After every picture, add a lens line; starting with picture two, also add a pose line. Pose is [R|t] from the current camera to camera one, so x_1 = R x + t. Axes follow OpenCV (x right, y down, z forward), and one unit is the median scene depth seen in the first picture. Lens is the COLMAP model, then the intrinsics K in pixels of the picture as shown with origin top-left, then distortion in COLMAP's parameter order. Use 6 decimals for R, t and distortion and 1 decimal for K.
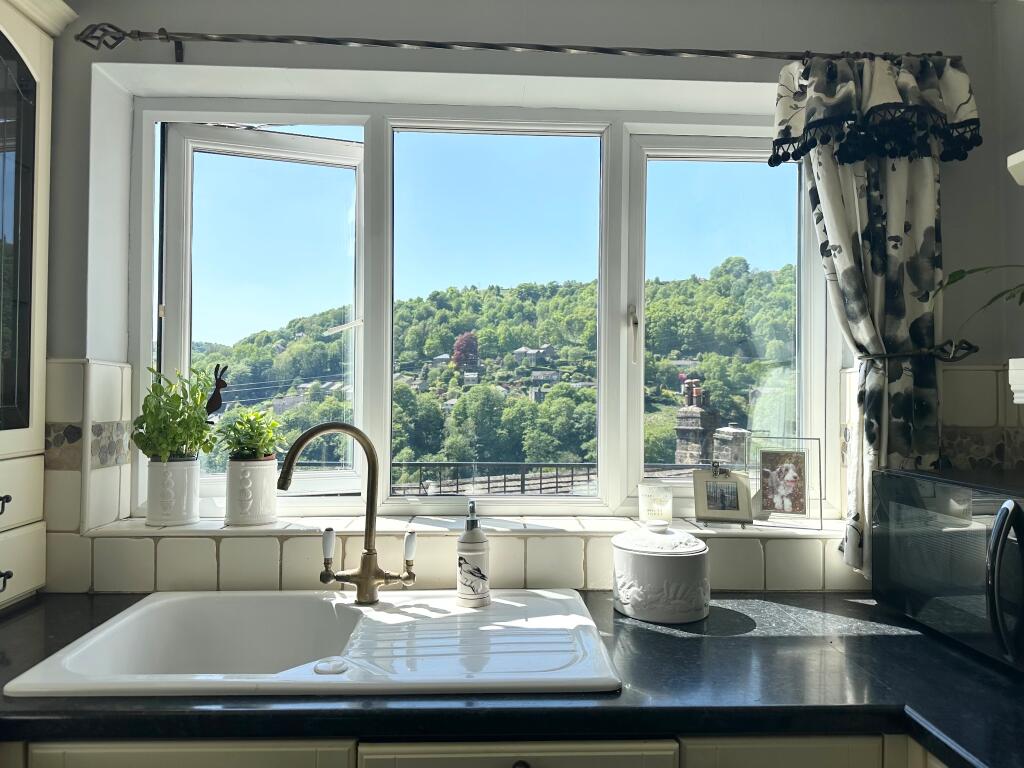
lens RADIAL K [[715.3, 0, 512.7], [0, 715.3, 377.2], [0, 0, 1]] dist [0.151185, -0.200413]
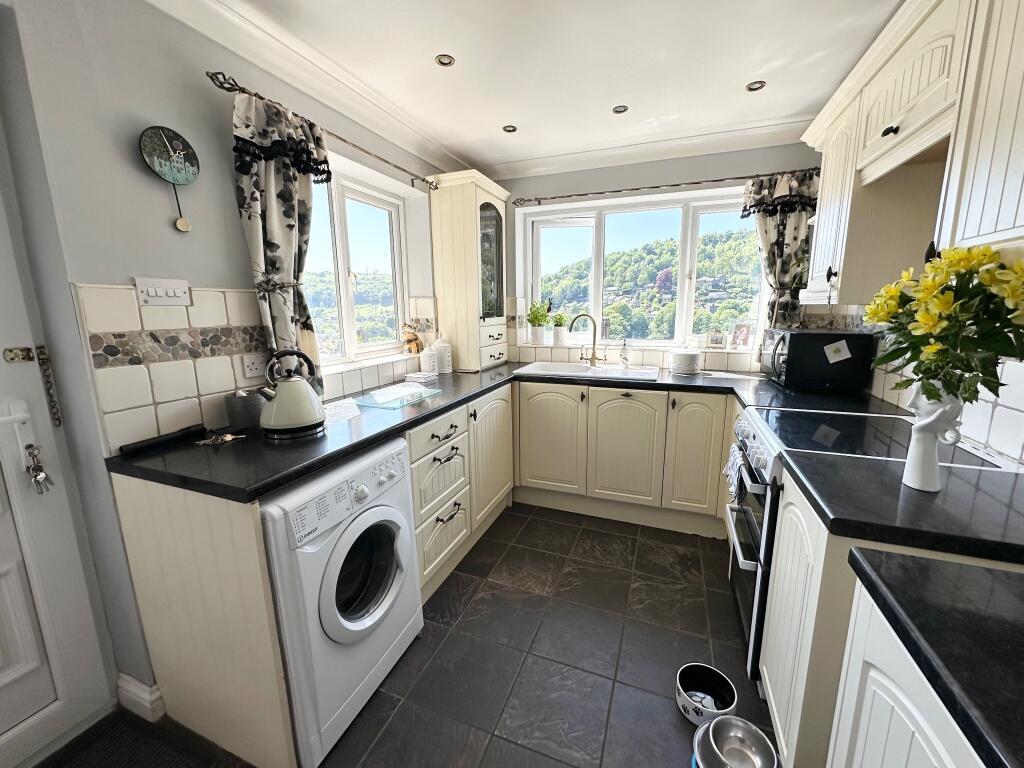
lens RADIAL K [[408.2, 0, 513.1], [0, 408.2, 382.8], [0, 0, 1]] dist [-0.002956, 0.000252]
pose [[0.915781, 0.055865, -0.397774, 0.216210], [0.025040, 0.980415, 0.195344, -0.004892], [0.400897, -0.188853, 0.896447, -0.864043]]
